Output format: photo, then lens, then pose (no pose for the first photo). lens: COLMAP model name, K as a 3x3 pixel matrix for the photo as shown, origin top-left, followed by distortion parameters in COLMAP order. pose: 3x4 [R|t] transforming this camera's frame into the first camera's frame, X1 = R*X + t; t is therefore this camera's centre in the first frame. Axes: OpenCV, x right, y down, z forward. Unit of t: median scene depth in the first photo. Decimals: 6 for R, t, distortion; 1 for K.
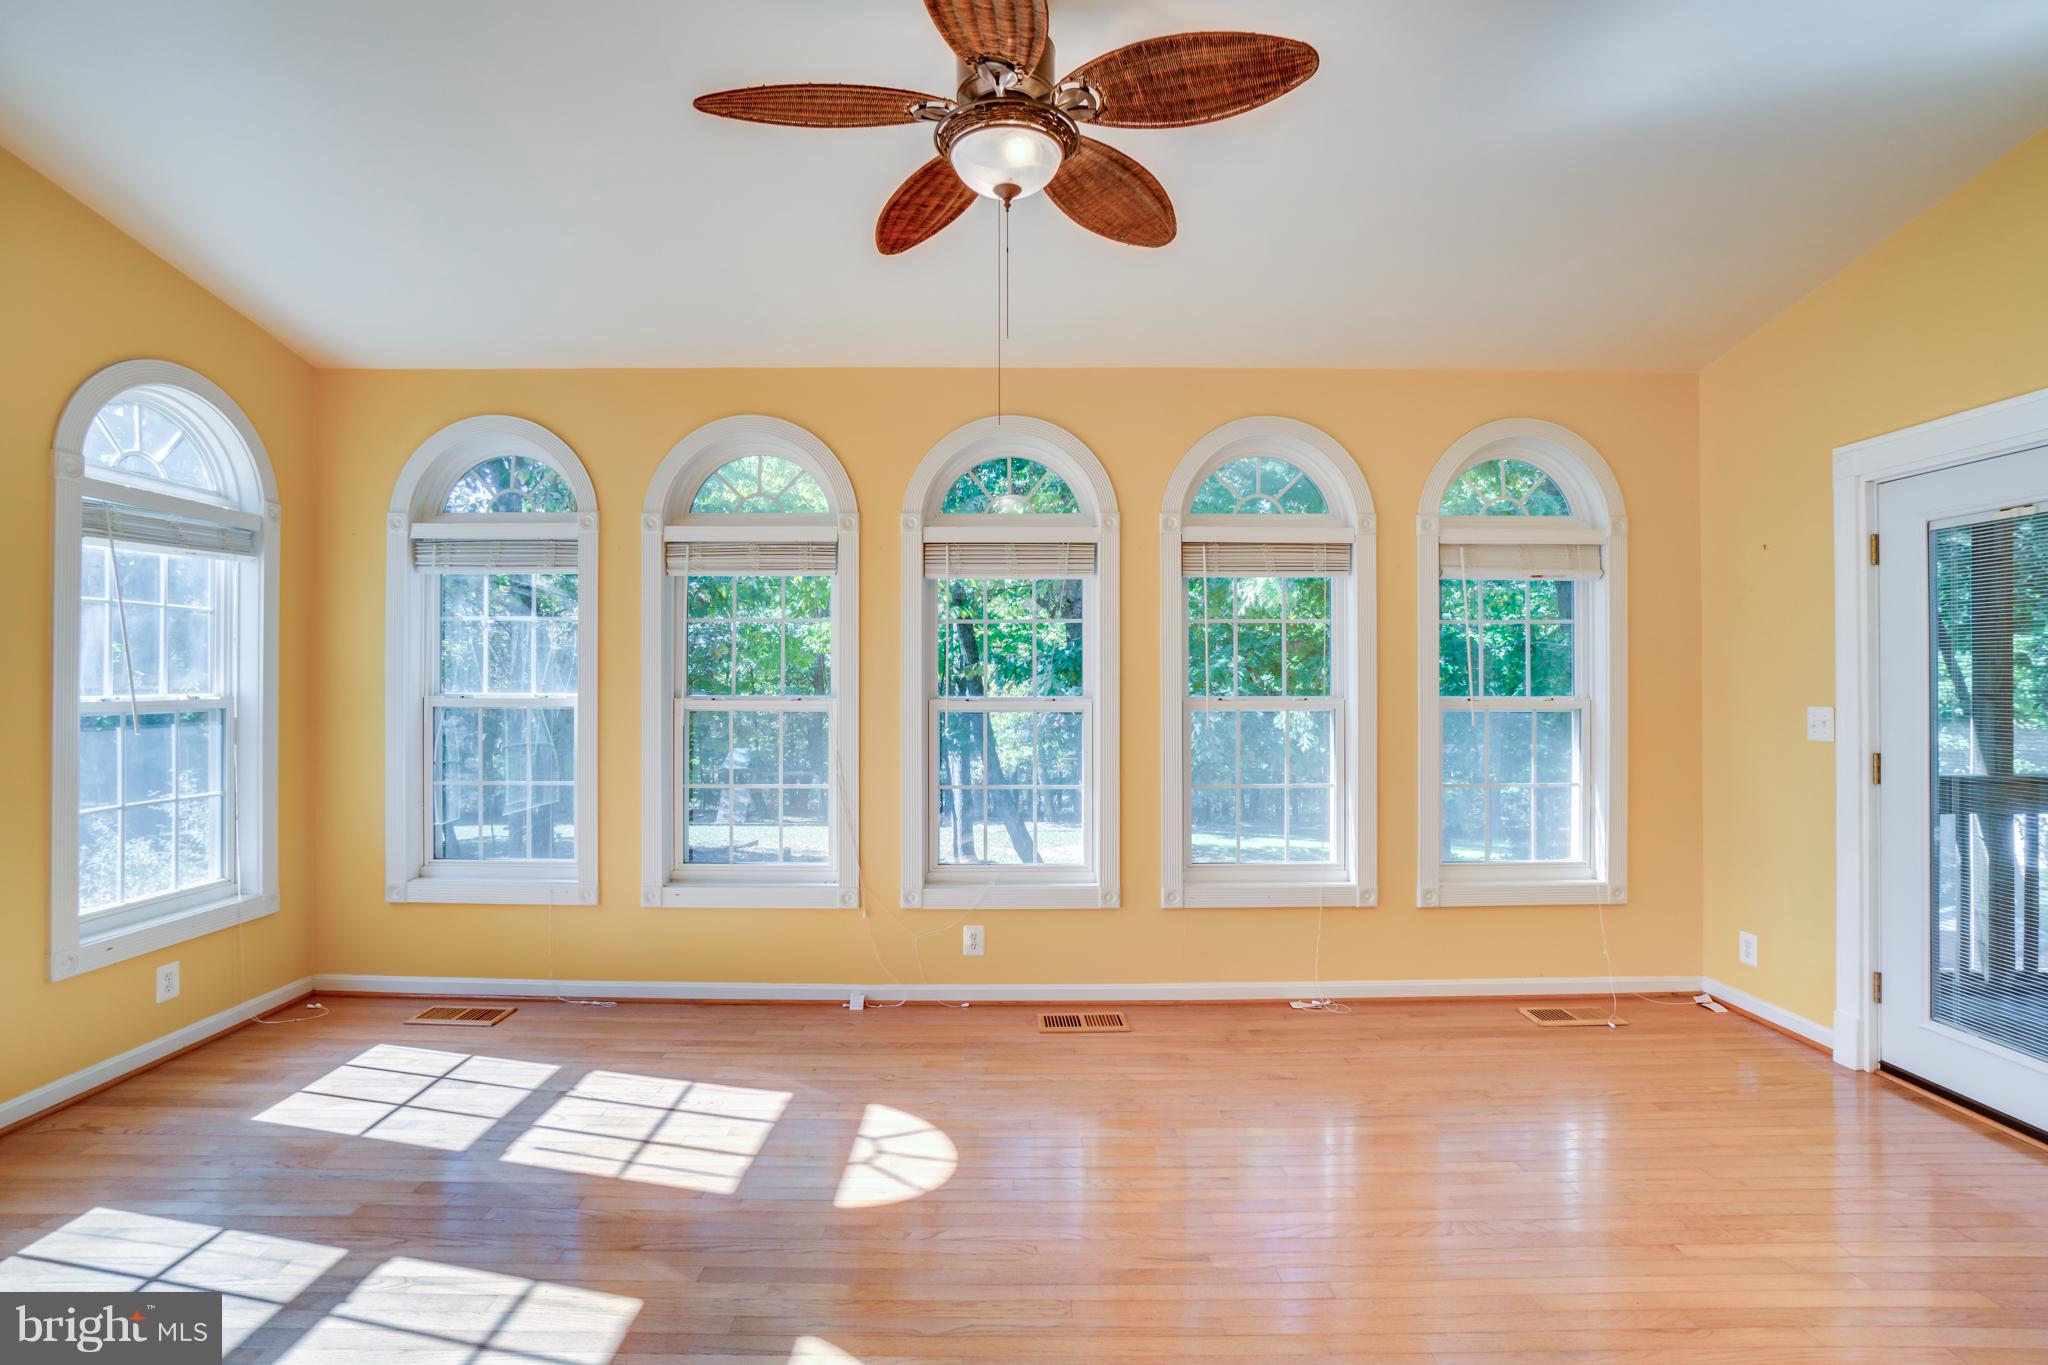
lens RADIAL K [[946.3, 0, 1021.4], [0, 946.3, 673.1], [0, 0, 1]] dist [-0.057501, 0.019072]
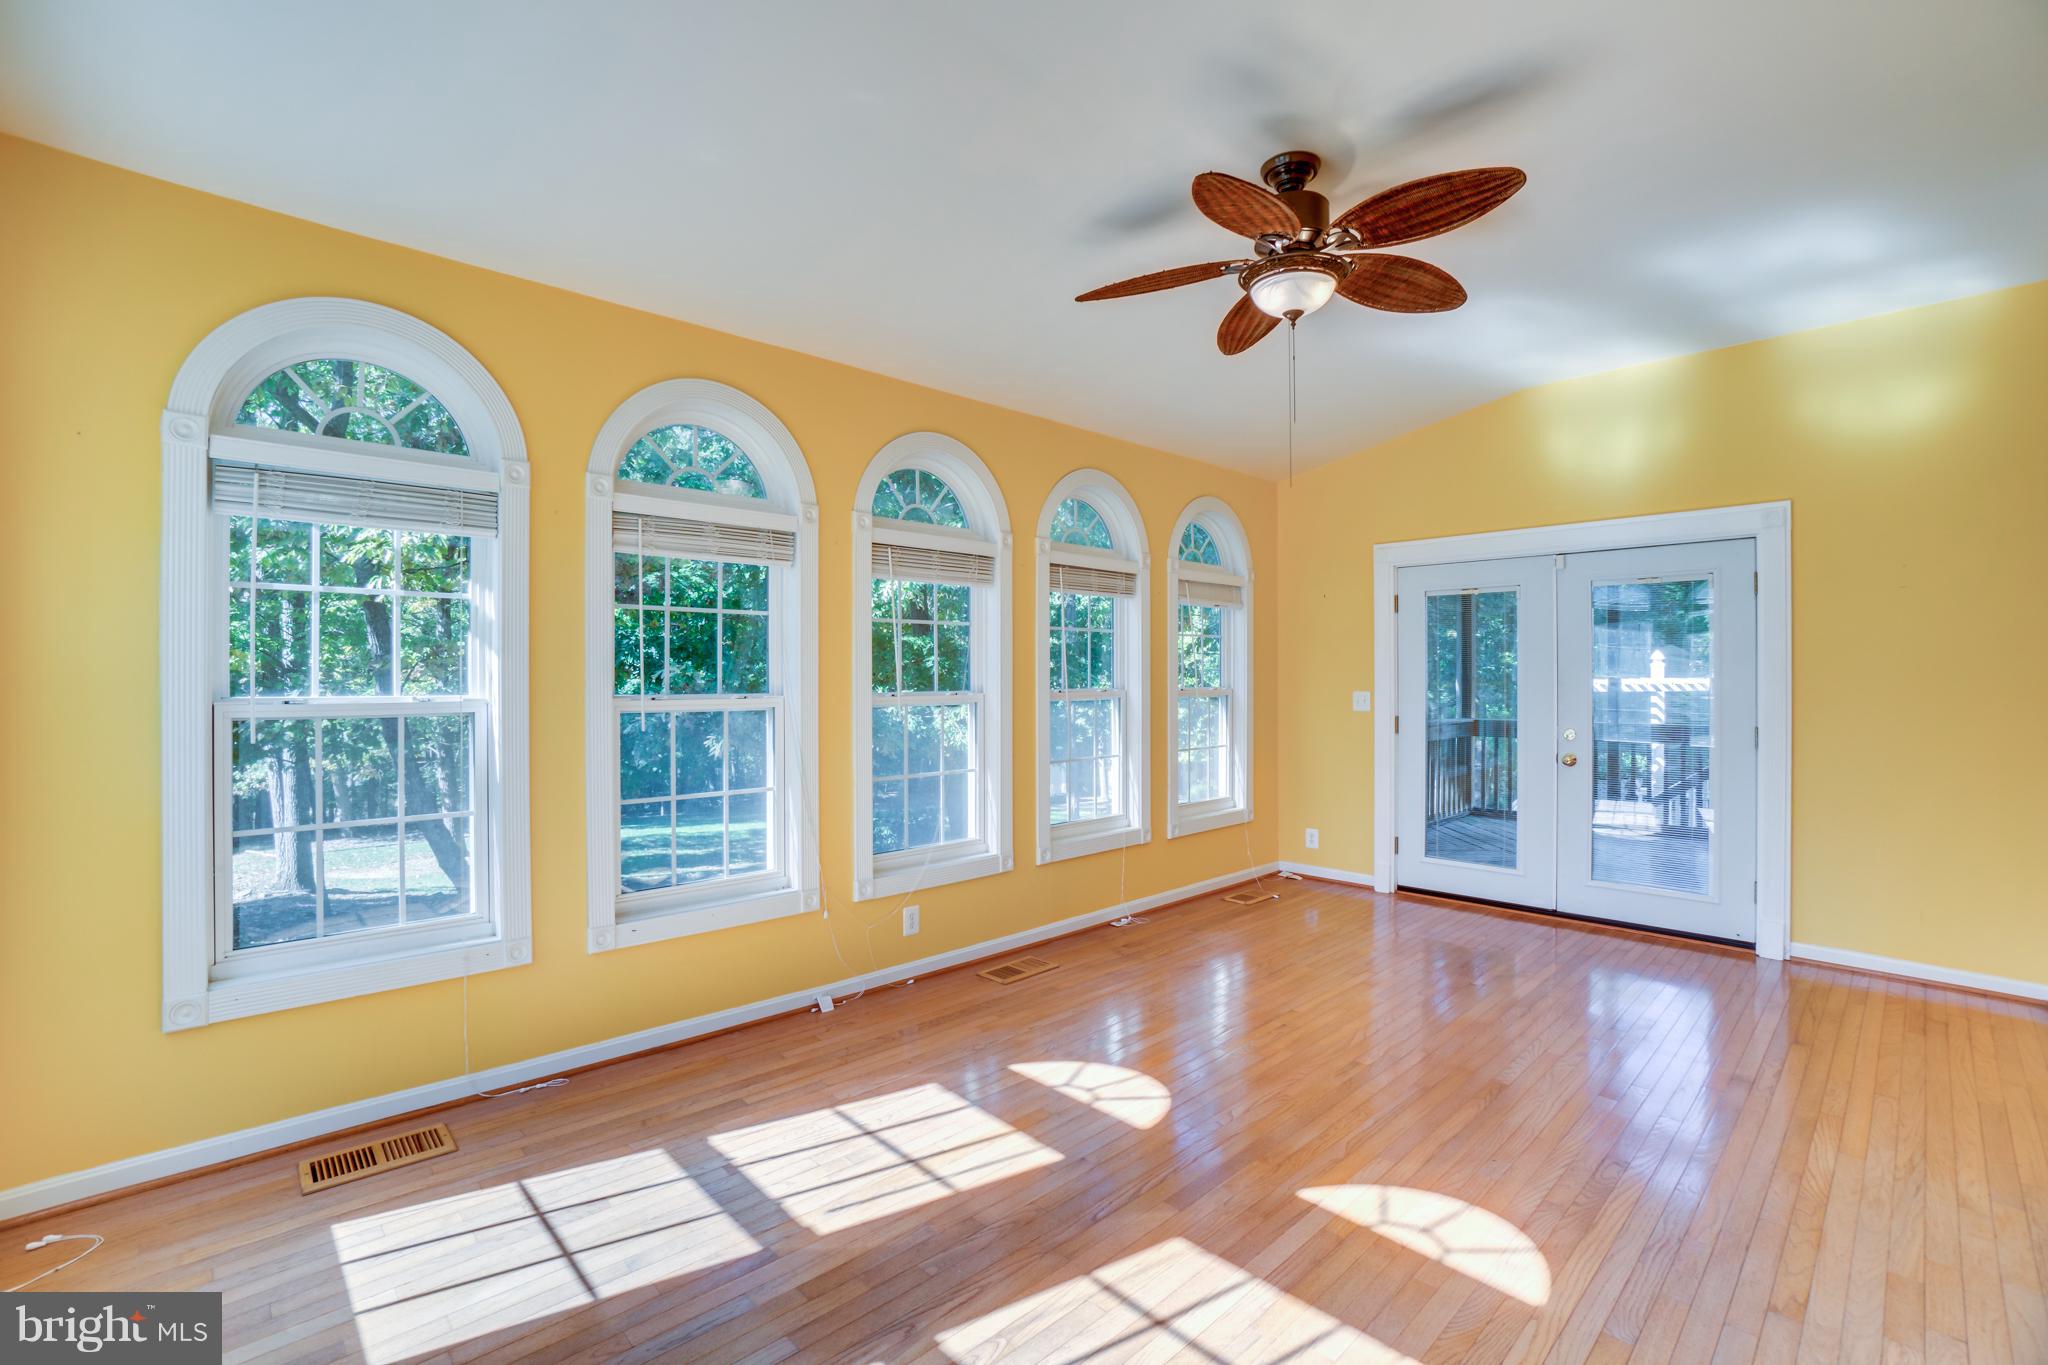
lens RADIAL K [[877.7, 0, 1024.0], [0, 877.7, 682.5], [0, 0, 1]] dist [-0.077628, 0.026656]
pose [[0.735829, -0.005713, 0.677143, -0.742437], [-0.004941, 0.999893, 0.013804, -0.000947], [-0.677149, -0.013503, 0.735722, 0.224910]]
